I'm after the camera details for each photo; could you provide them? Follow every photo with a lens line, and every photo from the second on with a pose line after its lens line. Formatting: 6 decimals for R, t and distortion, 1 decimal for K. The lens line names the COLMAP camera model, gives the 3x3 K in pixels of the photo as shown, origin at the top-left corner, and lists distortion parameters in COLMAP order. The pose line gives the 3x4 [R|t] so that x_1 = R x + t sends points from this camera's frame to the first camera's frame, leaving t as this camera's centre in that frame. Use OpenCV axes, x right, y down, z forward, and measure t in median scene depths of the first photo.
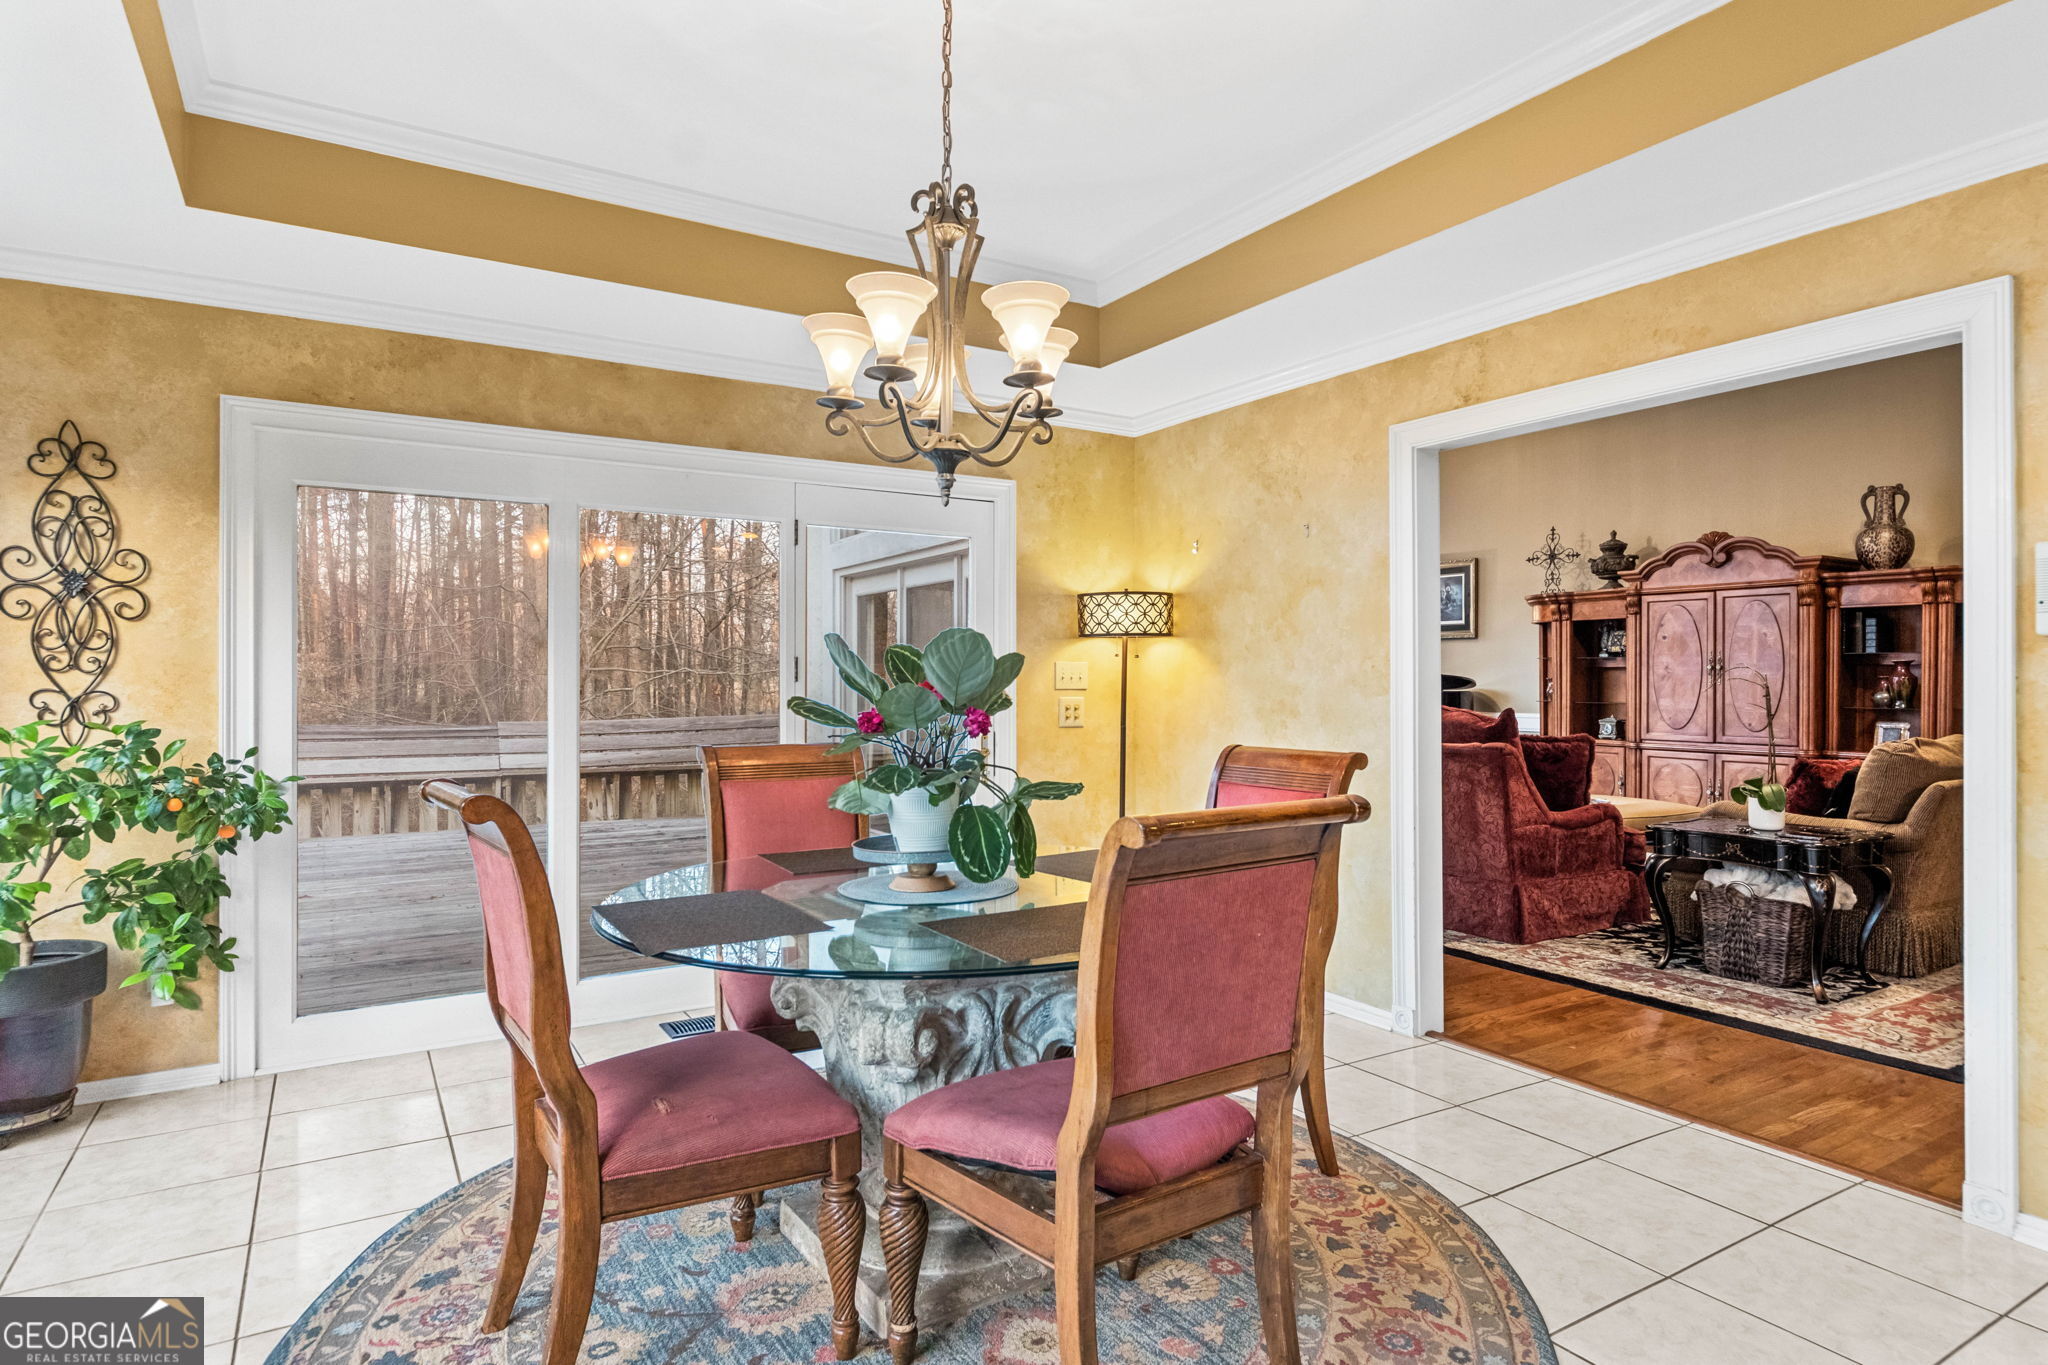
lens RADIAL K [[1122.8, 0, 1024.0], [0, 1122.8, 682.5], [0, 0, 1]] dist [0.000757, -0.001545]
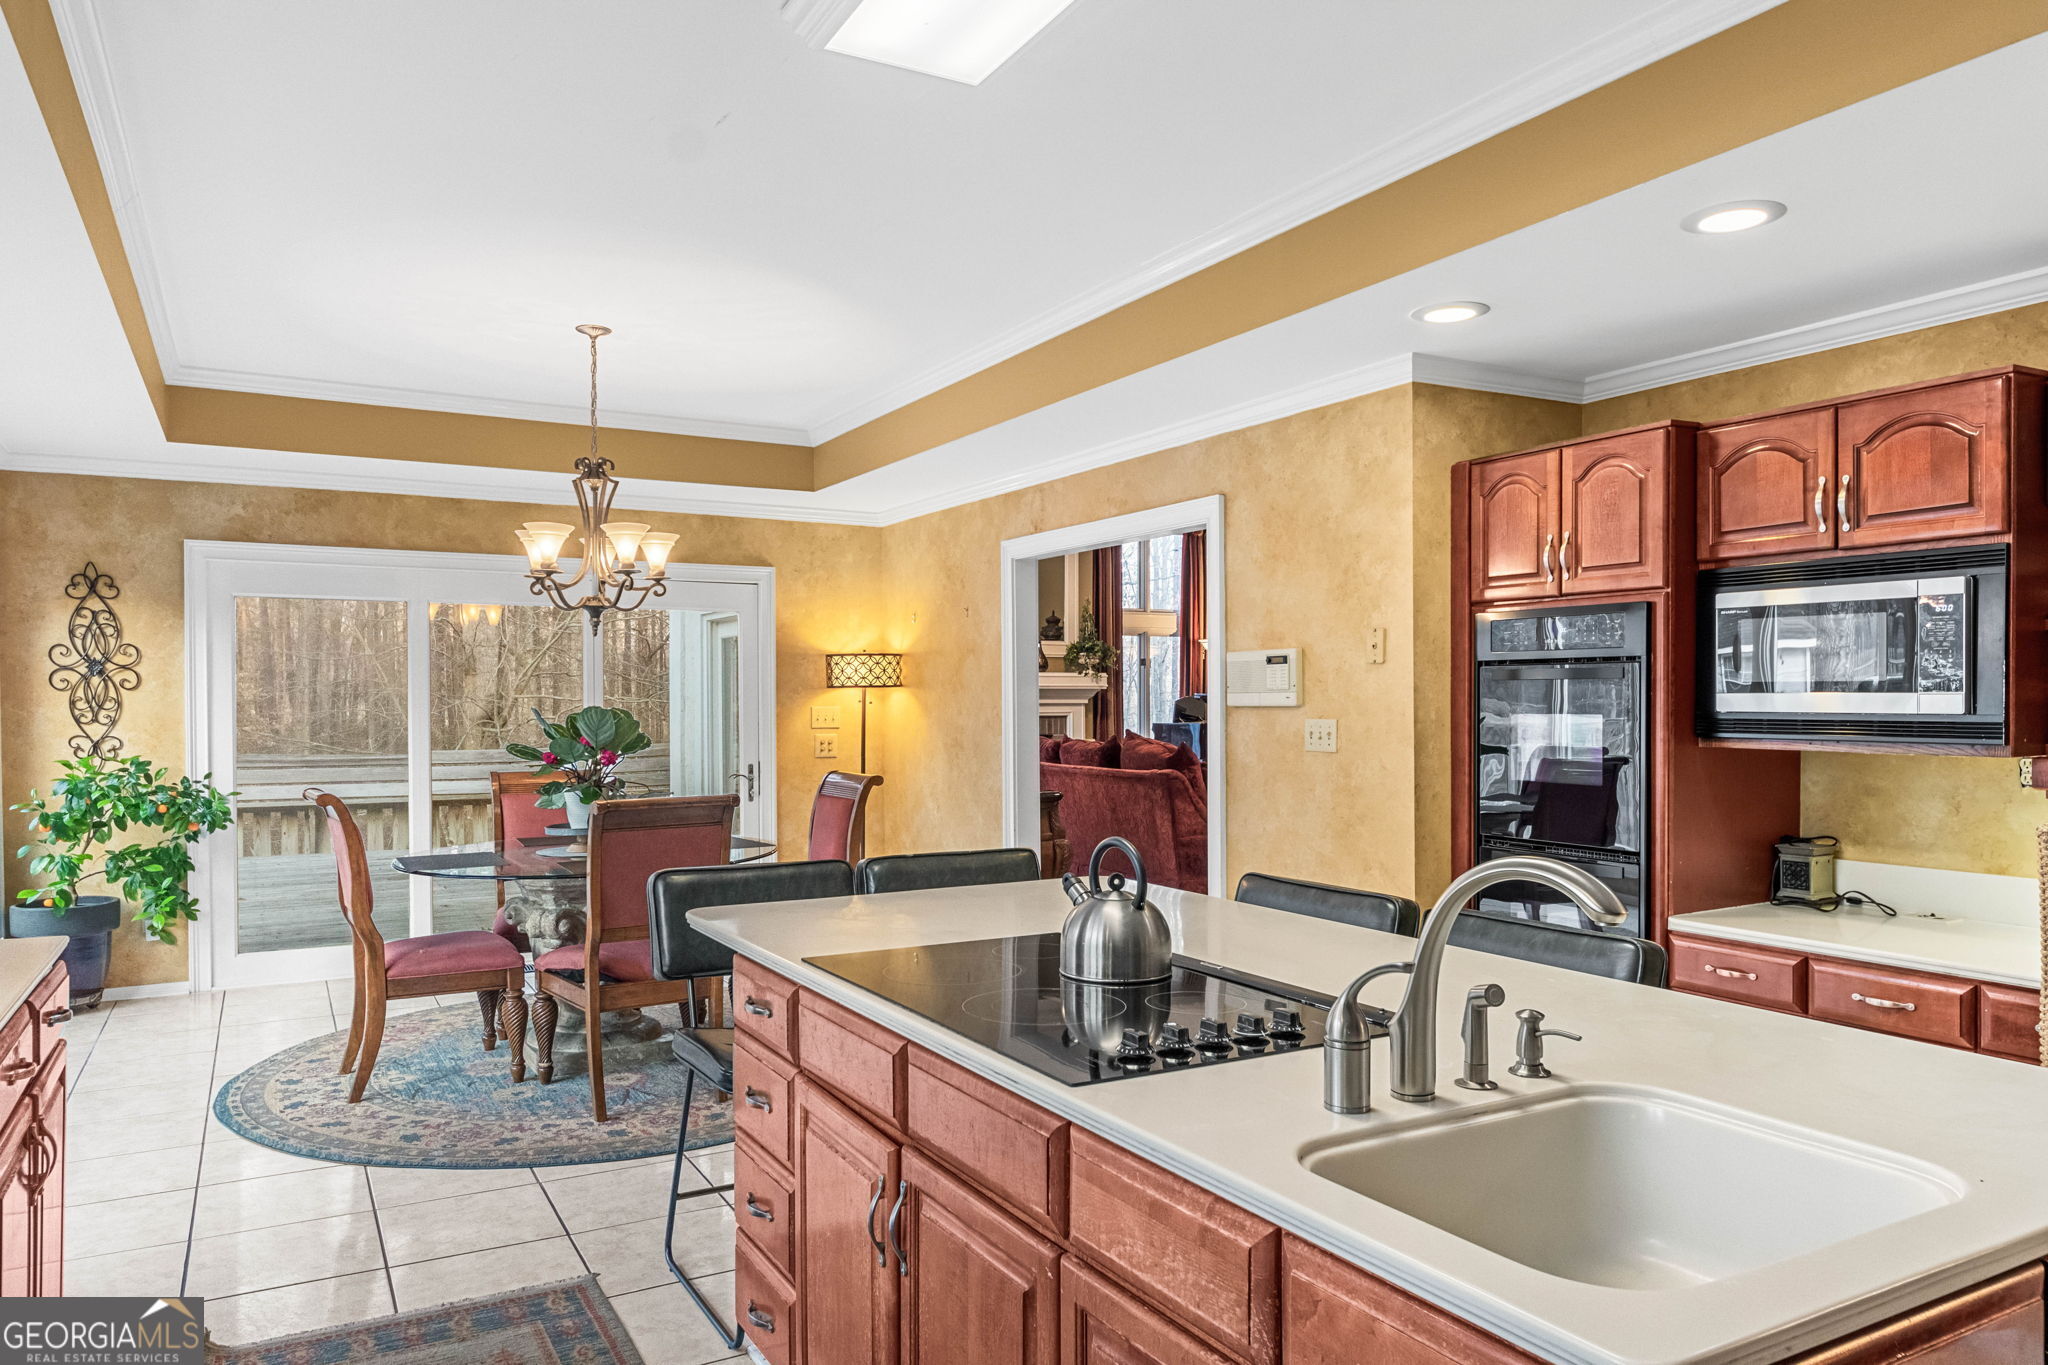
lens RADIAL K [[1349.7, 0, 1025.9], [0, 1349.7, 719.3], [0, 0, 1]] dist [0.000183, 0.003958]
pose [[0.999270, -0.002065, -0.038151, 0.502808], [0.002644, 0.999882, 0.015141, -0.040428], [0.038116, -0.015231, 0.999157, -0.804897]]
